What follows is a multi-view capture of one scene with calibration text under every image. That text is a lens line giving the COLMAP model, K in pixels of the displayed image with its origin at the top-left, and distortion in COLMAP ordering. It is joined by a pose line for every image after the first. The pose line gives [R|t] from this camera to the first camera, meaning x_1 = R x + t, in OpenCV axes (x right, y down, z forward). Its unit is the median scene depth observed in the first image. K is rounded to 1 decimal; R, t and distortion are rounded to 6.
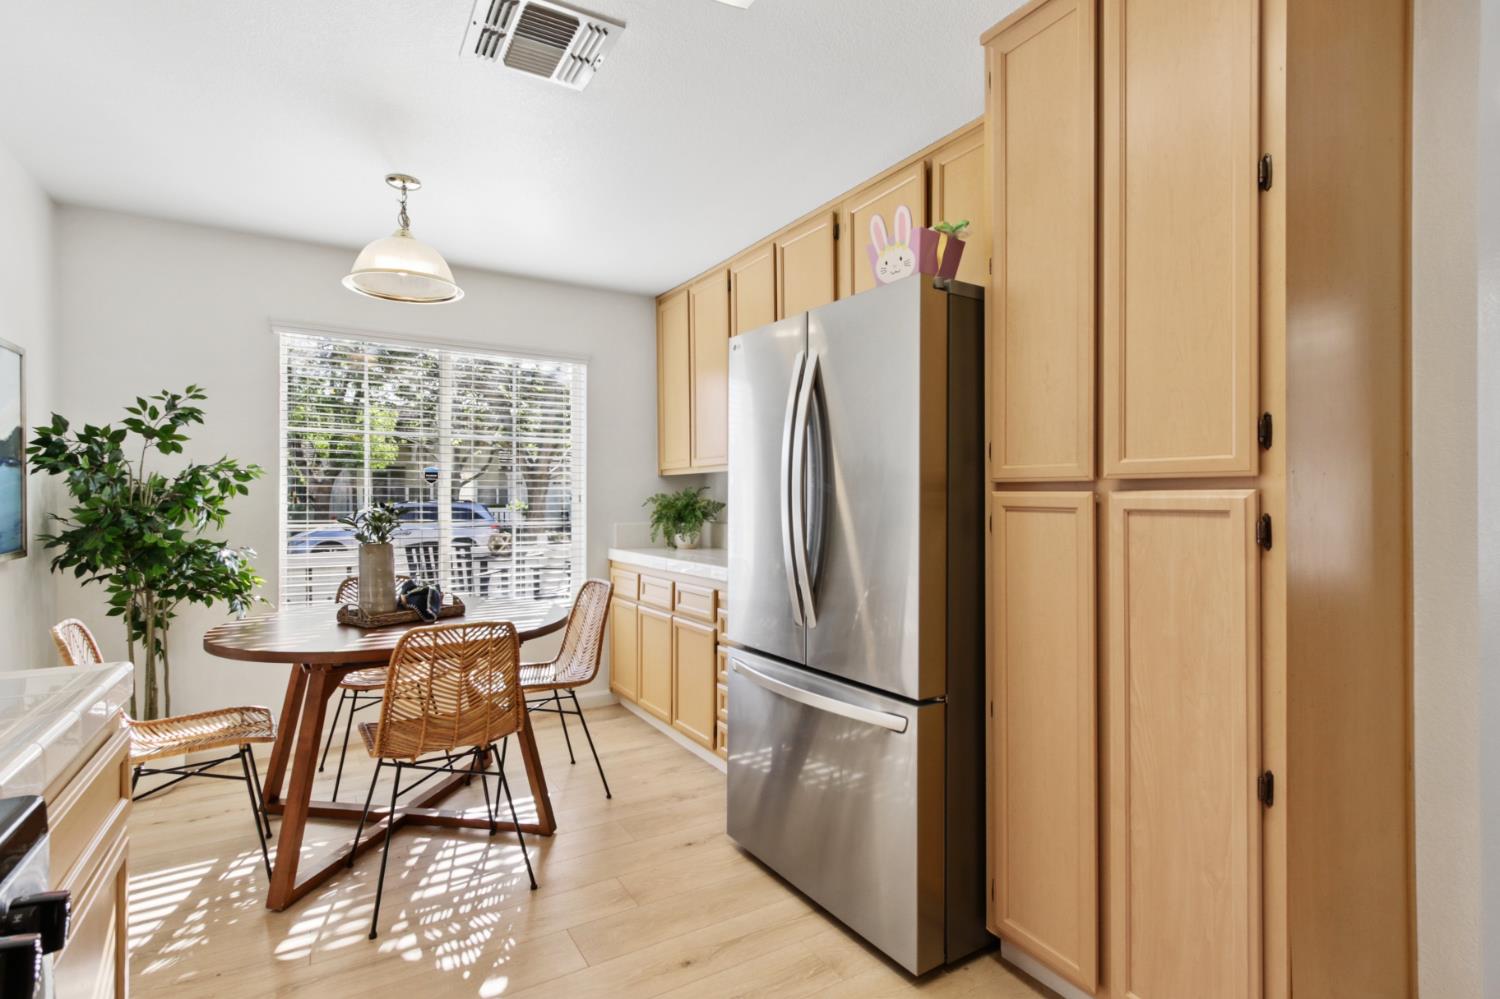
lens RADIAL K [[718.5, 0, 743.3], [0, 718.5, 497.8], [0, 0, 1]] dist [0.004969, 0.000440]
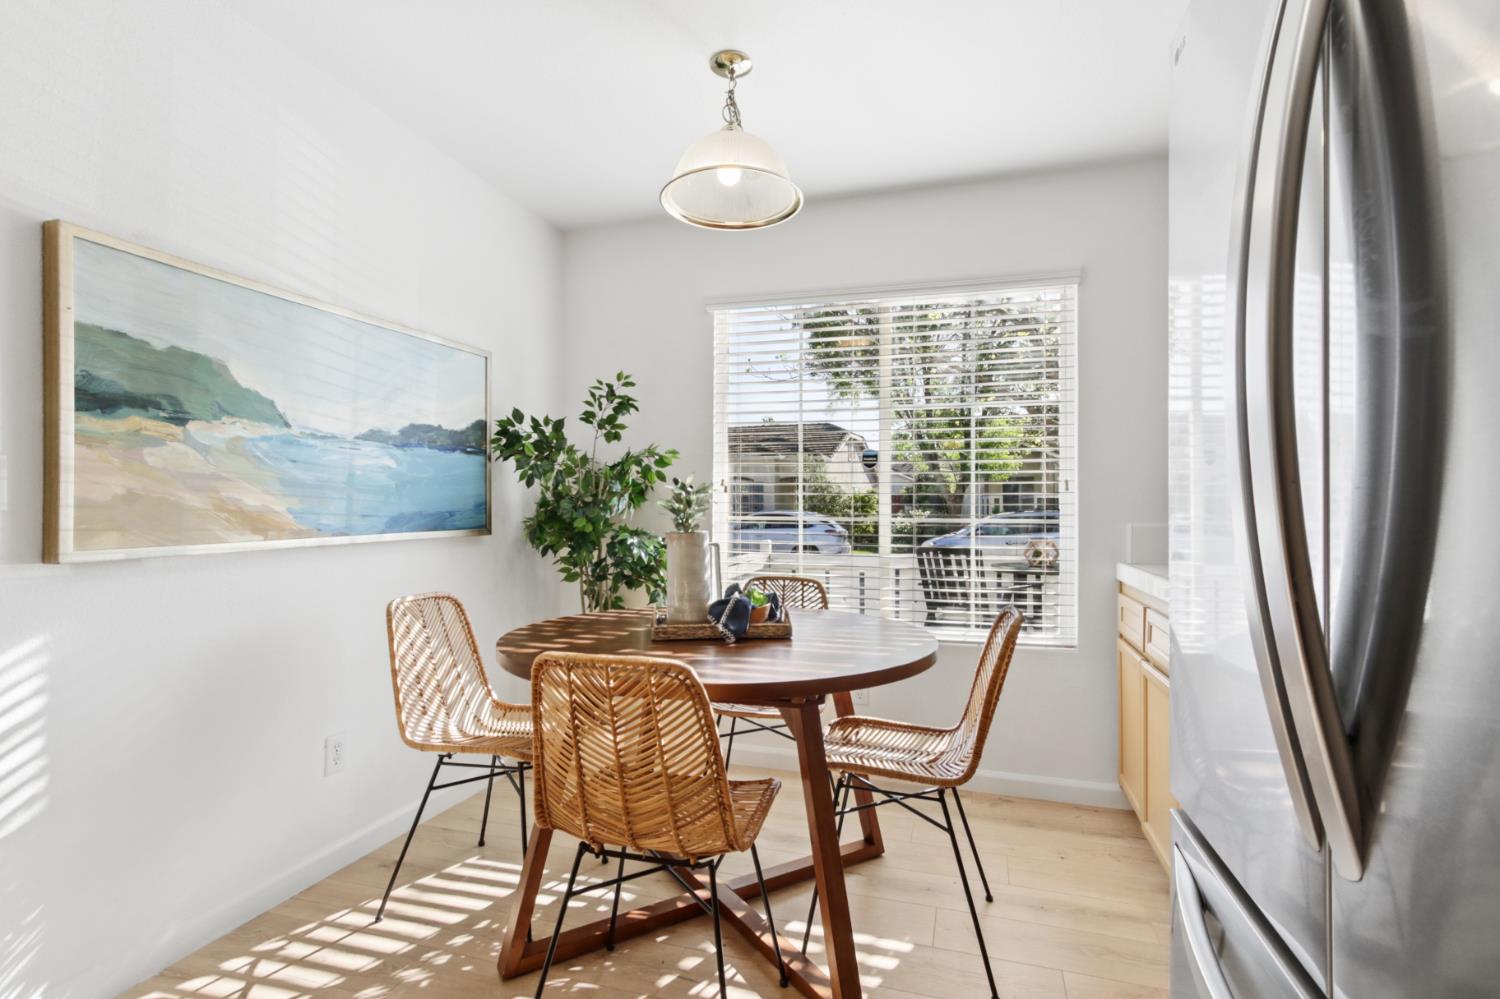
lens RADIAL K [[718.5, 0, 751.7], [0, 718.5, 499.2], [0, 0, 1]] dist [0.004969, 0.000440]
pose [[0.668768, -0.006482, -0.743443, 0.102016], [-0.003081, 0.999929, -0.011490, 0.031729], [0.743465, 0.009975, 0.668701, 0.467529]]
